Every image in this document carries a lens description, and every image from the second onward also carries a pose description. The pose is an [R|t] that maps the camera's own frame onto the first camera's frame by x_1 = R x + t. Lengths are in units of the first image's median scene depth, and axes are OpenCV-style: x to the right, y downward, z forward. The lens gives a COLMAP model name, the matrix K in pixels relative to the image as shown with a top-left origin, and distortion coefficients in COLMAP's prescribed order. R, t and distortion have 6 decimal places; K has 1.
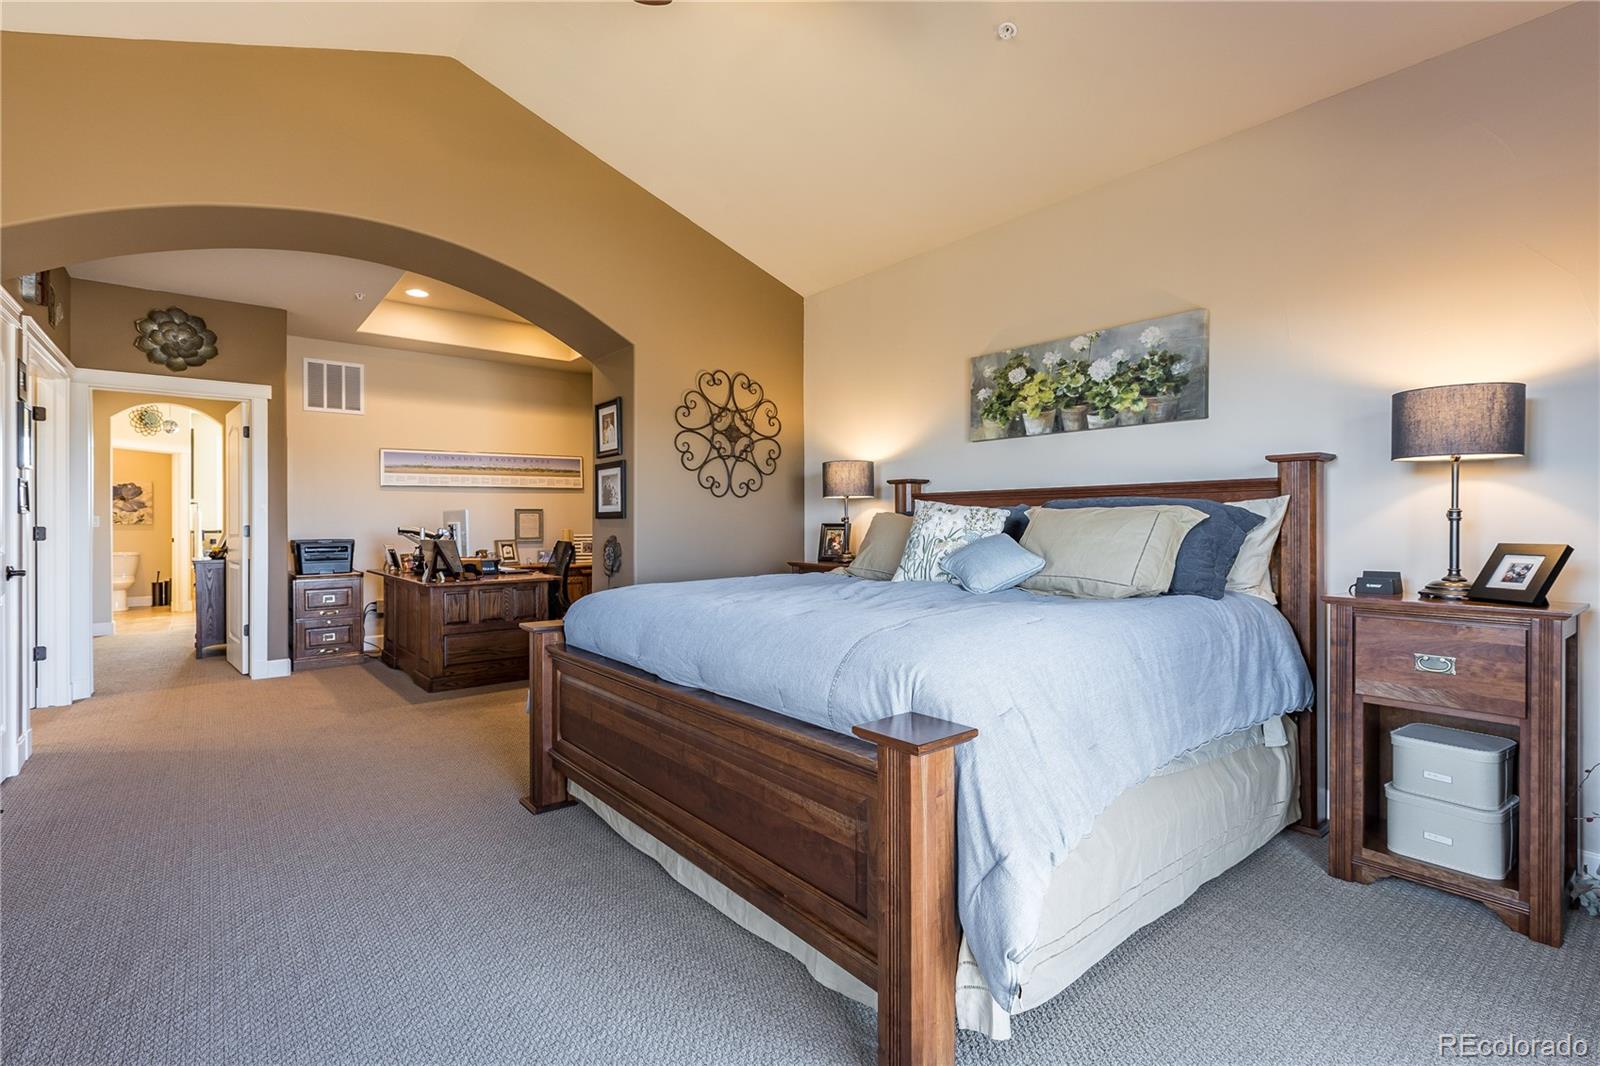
lens RADIAL K [[729.9, 0, 795.1], [0, 729.9, 527.1], [0, 0, 1]] dist [0.000398, 0.000271]
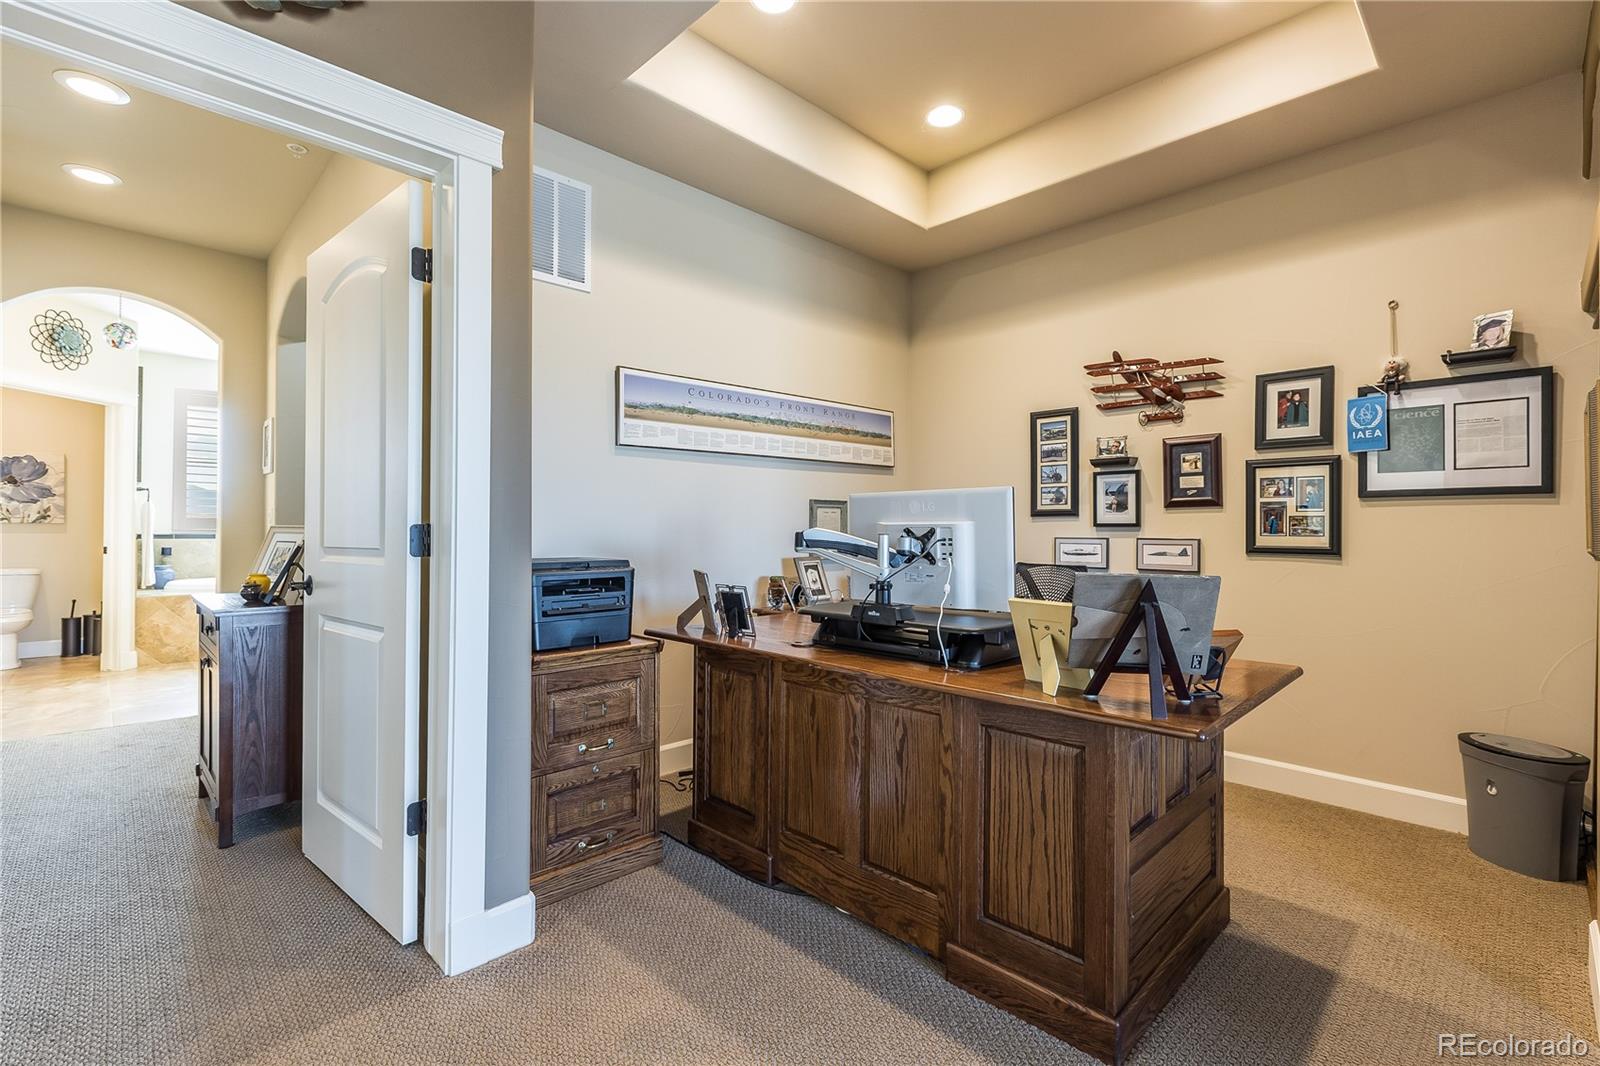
lens RADIAL K [[729.9, 0, 811.0], [0, 729.9, 526.4], [0, 0, 1]] dist [0.000398, 0.000271]
pose [[0.995639, 0.007682, 0.092975, -0.806713], [-0.006796, 0.999928, -0.009844, 0.000955], [-0.093044, 0.009170, 0.995620, 0.852914]]
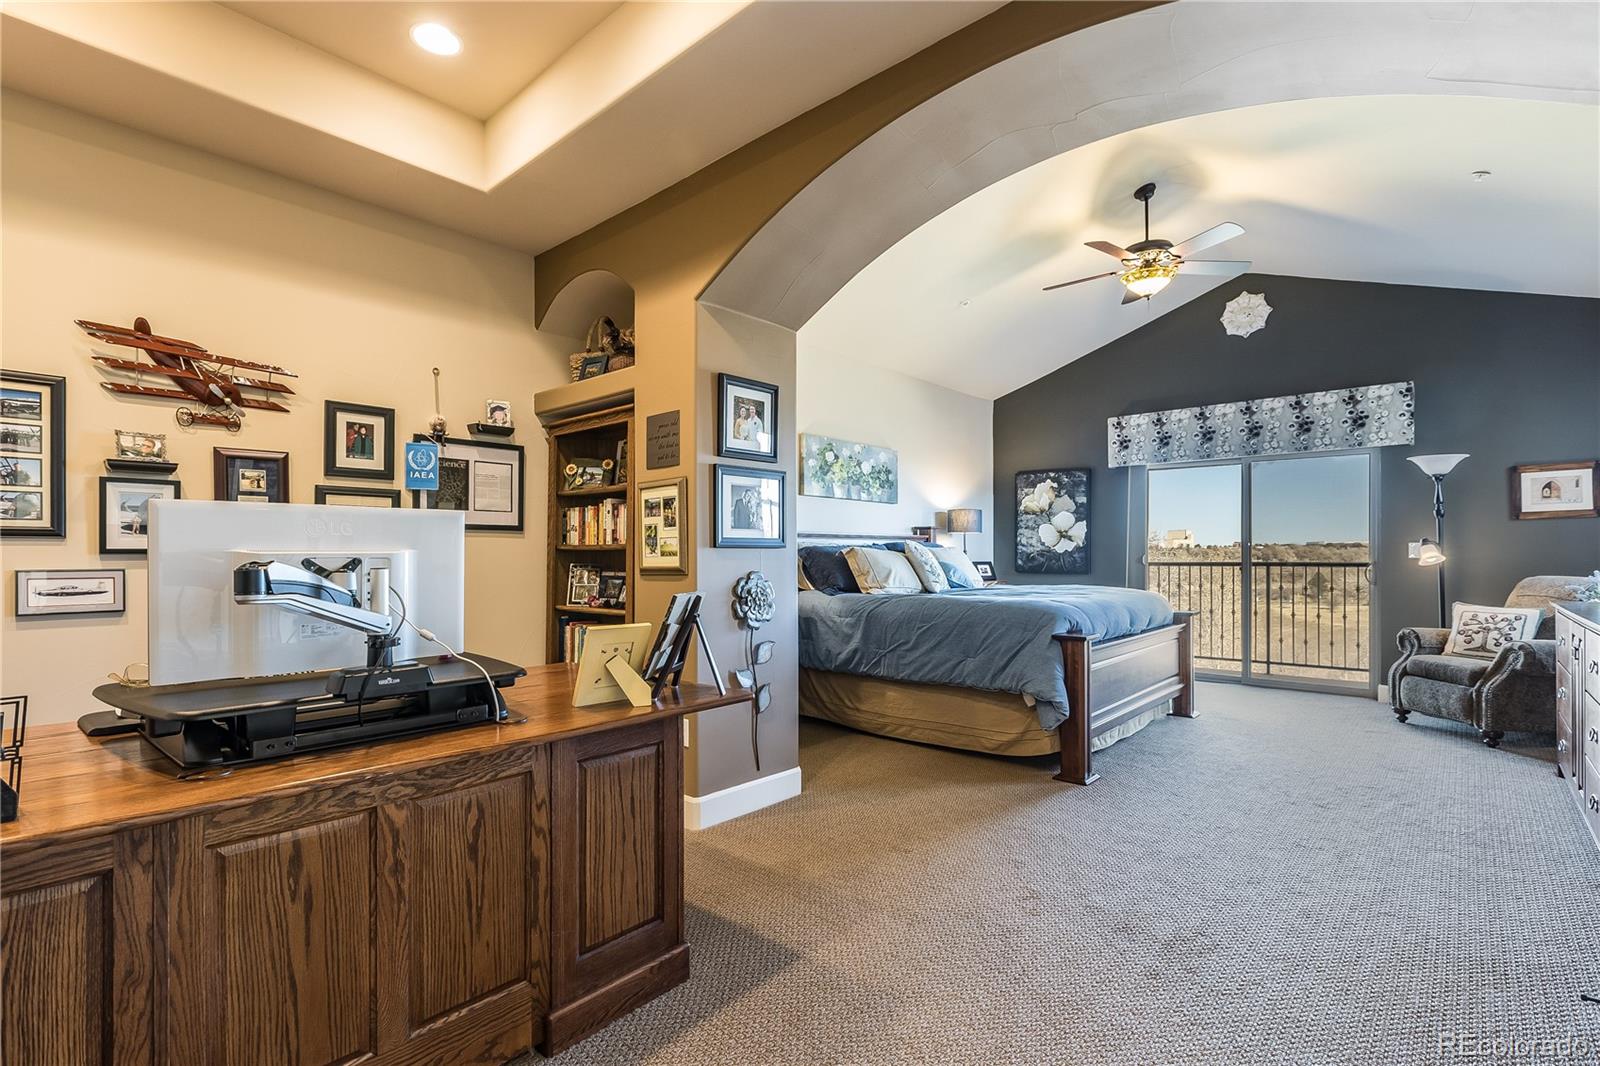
lens RADIAL K [[724.8, 0, 813.2], [0, 724.8, 549.0], [0, 0, 1]] dist [-0.002265, -0.001458]
pose [[-0.158340, 0.010264, 0.987331, -1.107567], [0.006621, 0.999935, -0.009333, -0.004135], [-0.987362, 0.005059, -0.158397, 1.215859]]
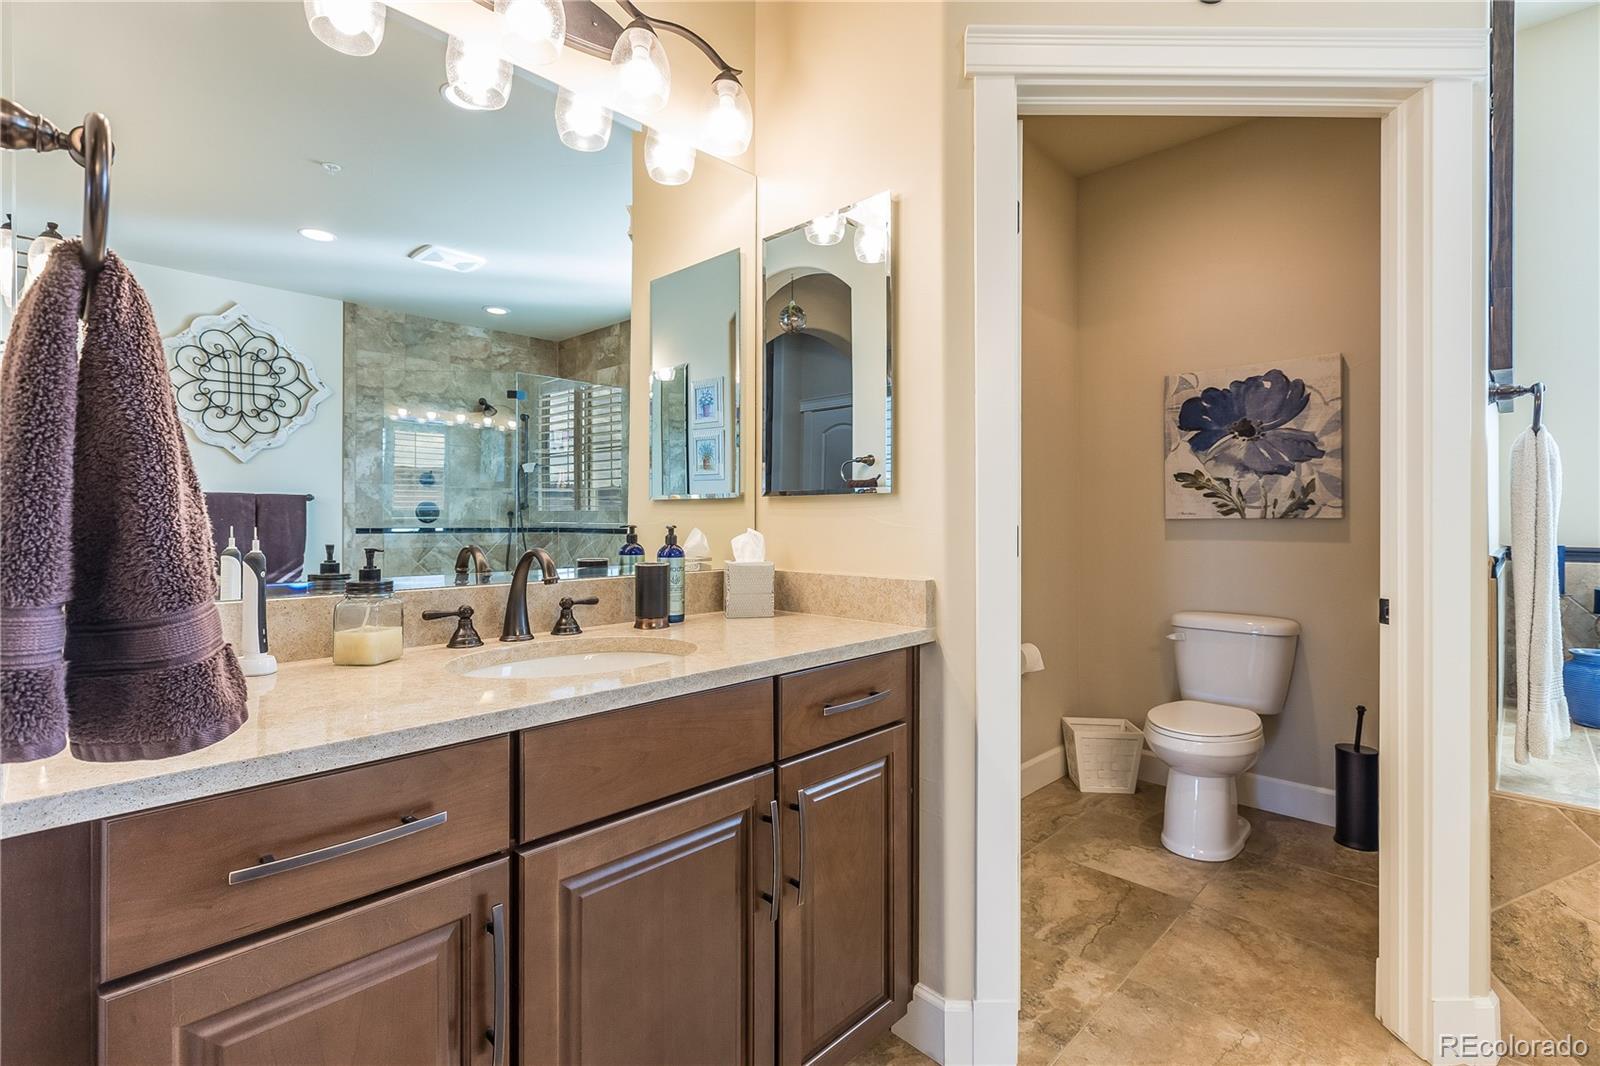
lens RADIAL K [[729.9, 0, 803.7], [0, 729.9, 522.5], [0, 0, 1]] dist [0.000398, 0.000271]
pose [[0.107121, 0.005612, -0.994230, -1.676439], [-0.000611, 0.999984, 0.005579, -0.010358], [0.994246, 0.000010, 0.107123, 2.040668]]
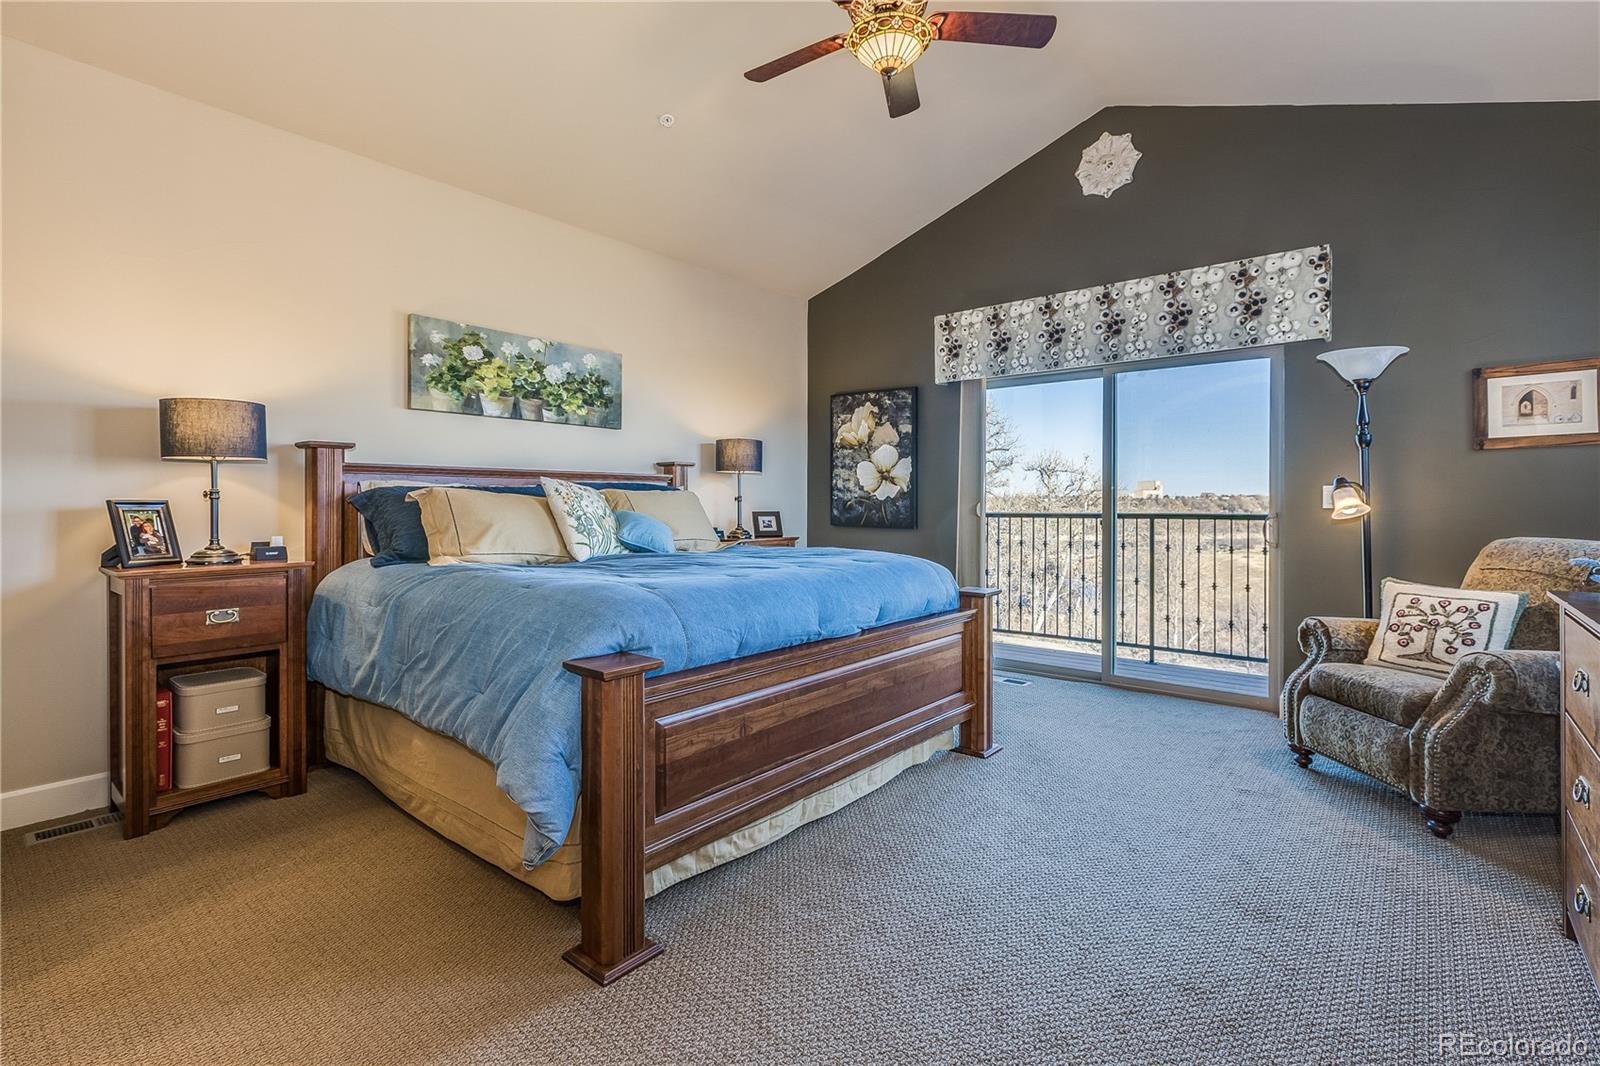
lens RADIAL K [[720.0, 0, 811.5], [0, 720.0, 498.7], [0, 0, 1]] dist [0.002698, -0.002582]
pose [[-0.189628, 0.008670, 0.981818, -0.714295], [0.003843, 0.999960, -0.008088, 0.000684], [-0.981848, 0.002240, -0.189654, 0.701872]]
